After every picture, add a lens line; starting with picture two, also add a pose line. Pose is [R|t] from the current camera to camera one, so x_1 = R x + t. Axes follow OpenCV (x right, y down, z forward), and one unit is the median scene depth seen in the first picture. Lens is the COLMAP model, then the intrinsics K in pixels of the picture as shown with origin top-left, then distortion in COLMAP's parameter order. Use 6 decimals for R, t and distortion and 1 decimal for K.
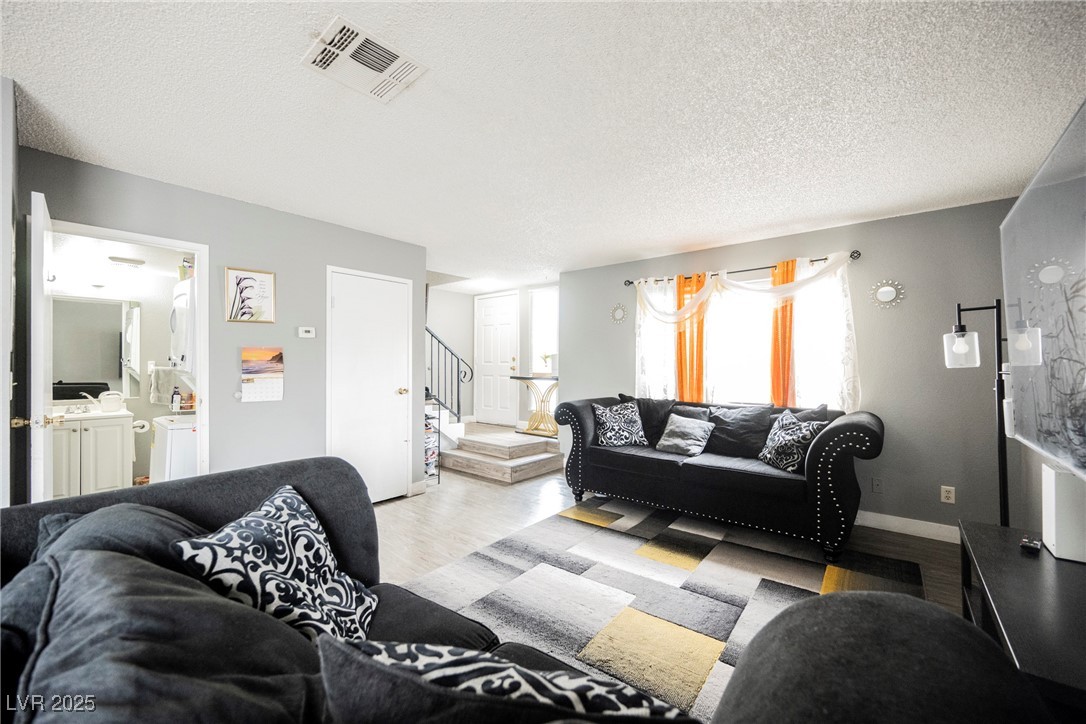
lens RADIAL K [[421.8, 0, 544.9], [0, 421.8, 363.1], [0, 0, 1]] dist [-0.000269, -0.000391]
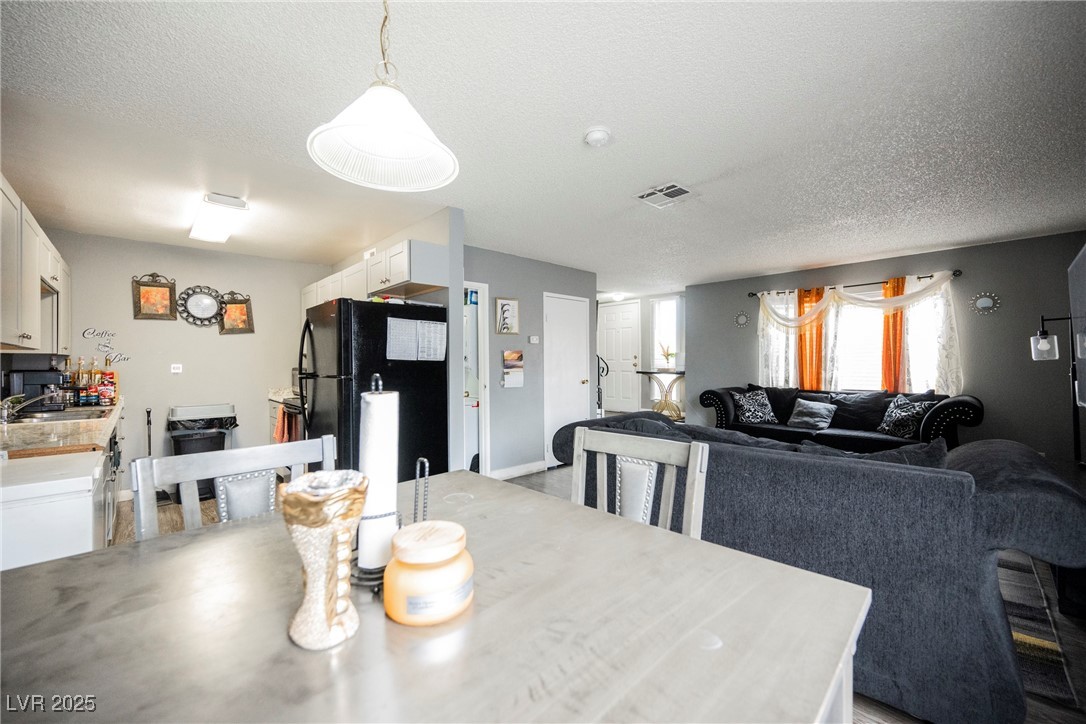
lens RADIAL K [[420.8, 0, 549.1], [0, 420.8, 361.4], [0, 0, 1]] dist [-0.001164, -0.000069]
pose [[0.993104, -0.008134, -0.116958, -0.310235], [0.008326, 0.999965, 0.001158, -0.000226], [0.116944, -0.002124, 0.993136, -0.368514]]
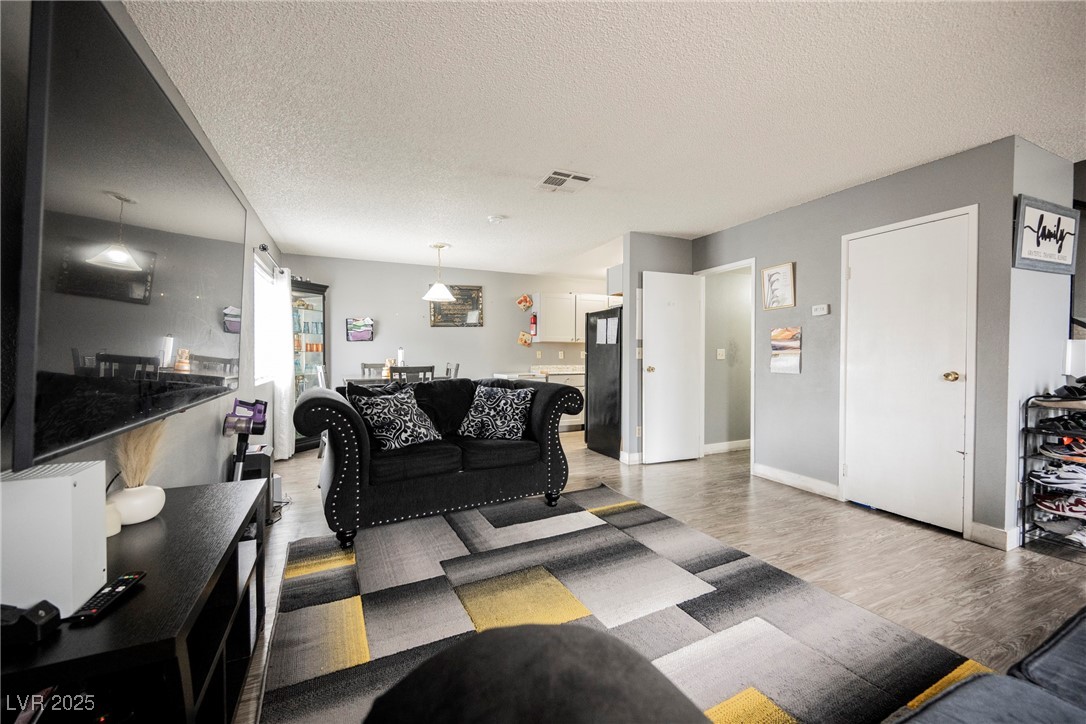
lens RADIAL K [[420.8, 0, 549.1], [0, 420.8, 361.4], [0, 0, 1]] dist [-0.001164, -0.000069]
pose [[-0.400323, 0.013708, -0.916272, 0.570535], [0.003054, 0.999903, 0.013625, 0.032439], [0.916369, 0.002656, -0.400326, 0.716580]]
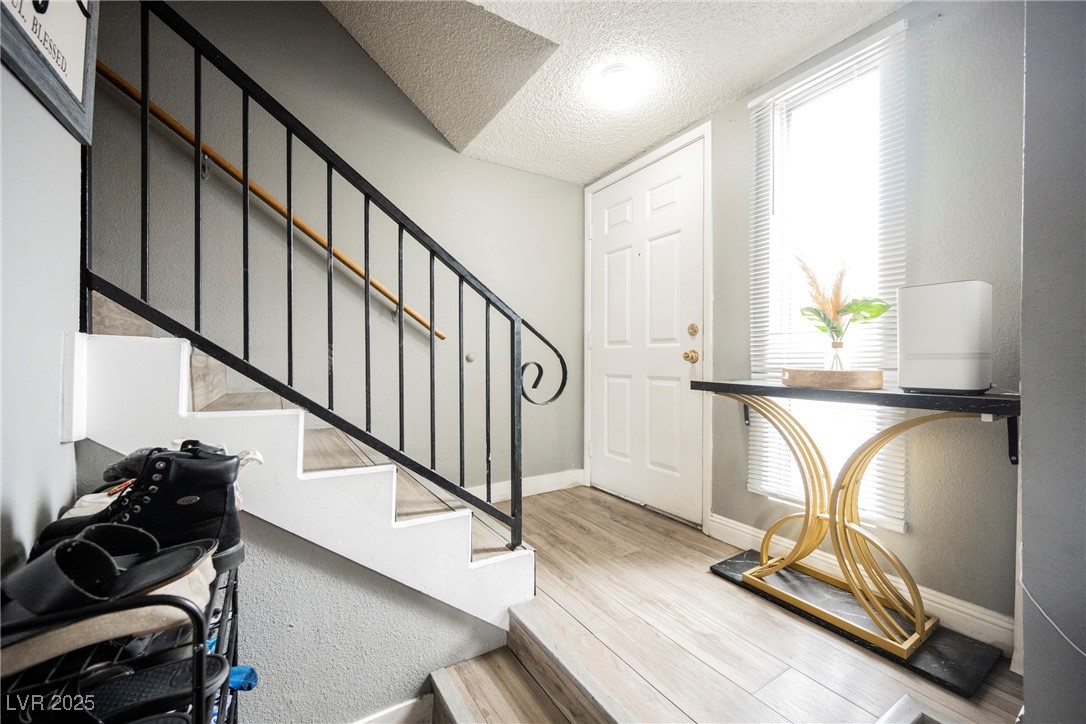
lens RADIAL K [[421.8, 0, 544.9], [0, 421.8, 363.1], [0, 0, 1]] dist [-0.000269, -0.000391]
pose [[0.953549, -0.002796, -0.301224, -0.149807], [0.006494, 0.999915, 0.011275, 0.023253], [0.301167, -0.012707, 0.953487, 1.110877]]
